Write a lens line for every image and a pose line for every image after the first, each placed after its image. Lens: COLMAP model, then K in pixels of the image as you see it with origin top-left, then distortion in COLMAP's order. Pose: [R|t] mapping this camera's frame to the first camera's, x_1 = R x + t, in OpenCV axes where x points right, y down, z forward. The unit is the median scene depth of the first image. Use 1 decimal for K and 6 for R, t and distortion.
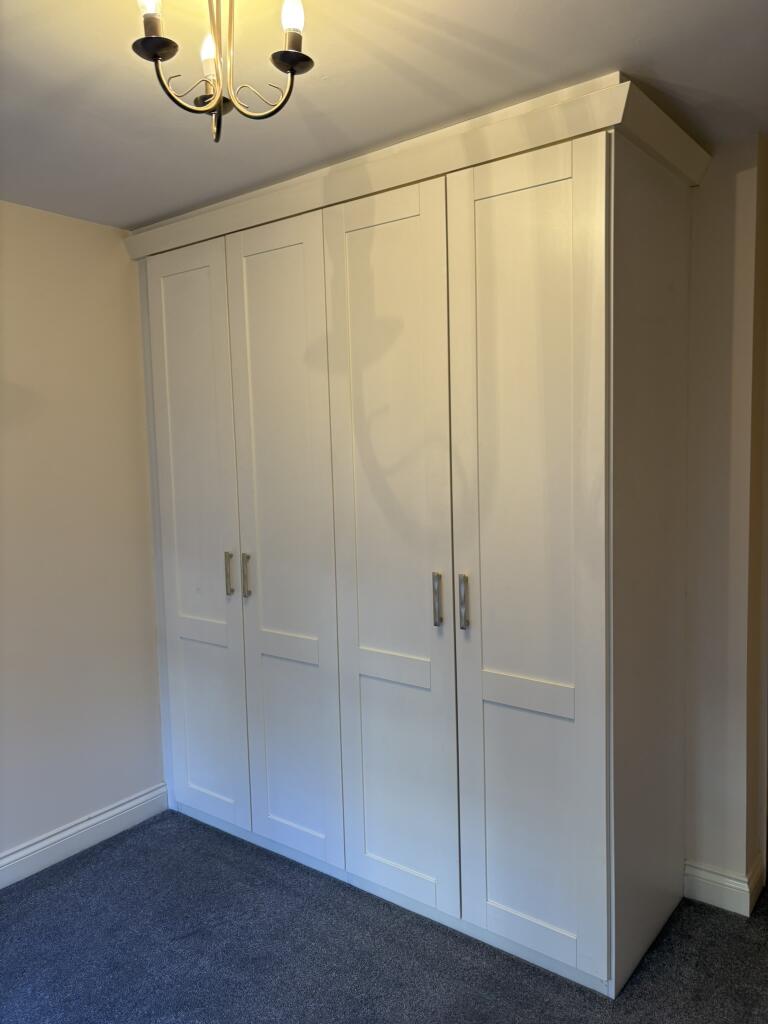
lens RADIAL K [[774.0, 0, 382.7], [0, 774.0, 504.1], [0, 0, 1]] dist [0.050398, -0.049548]
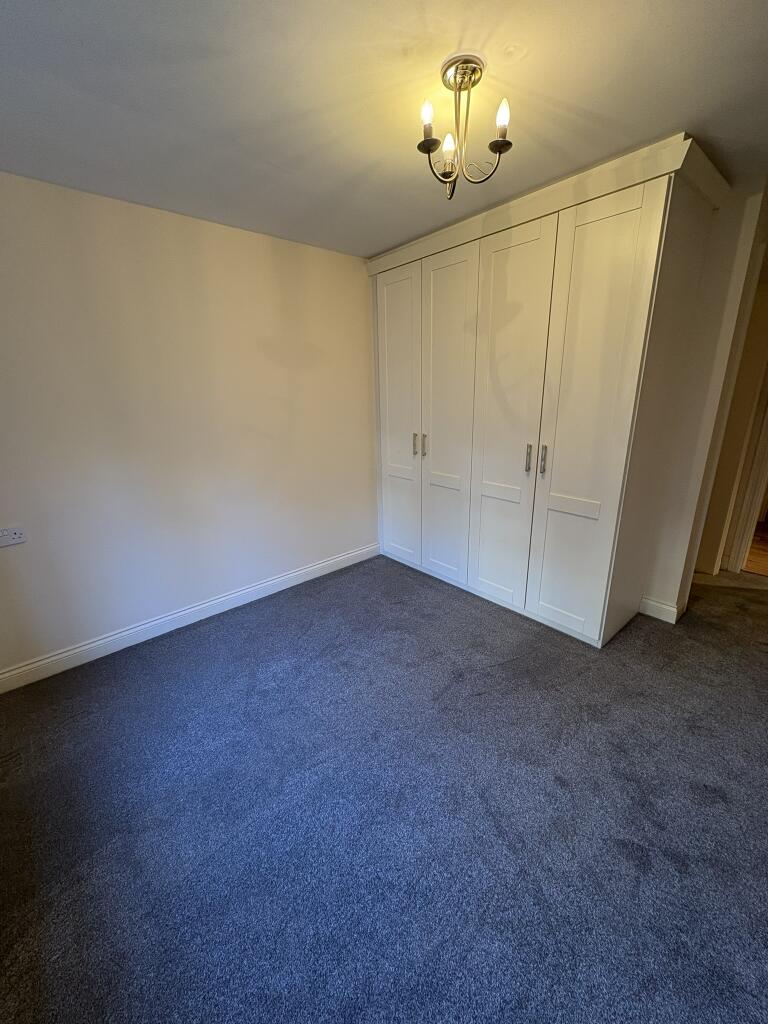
lens RADIAL K [[408.1, 0, 379.6], [0, 408.1, 511.4], [0, 0, 1]] dist [-0.000559, -0.000142]
pose [[0.980315, 0.060426, -0.187965, -0.095179], [-0.018970, 0.976438, 0.214964, 0.041065], [0.196525, -0.207167, 0.958363, -0.087040]]
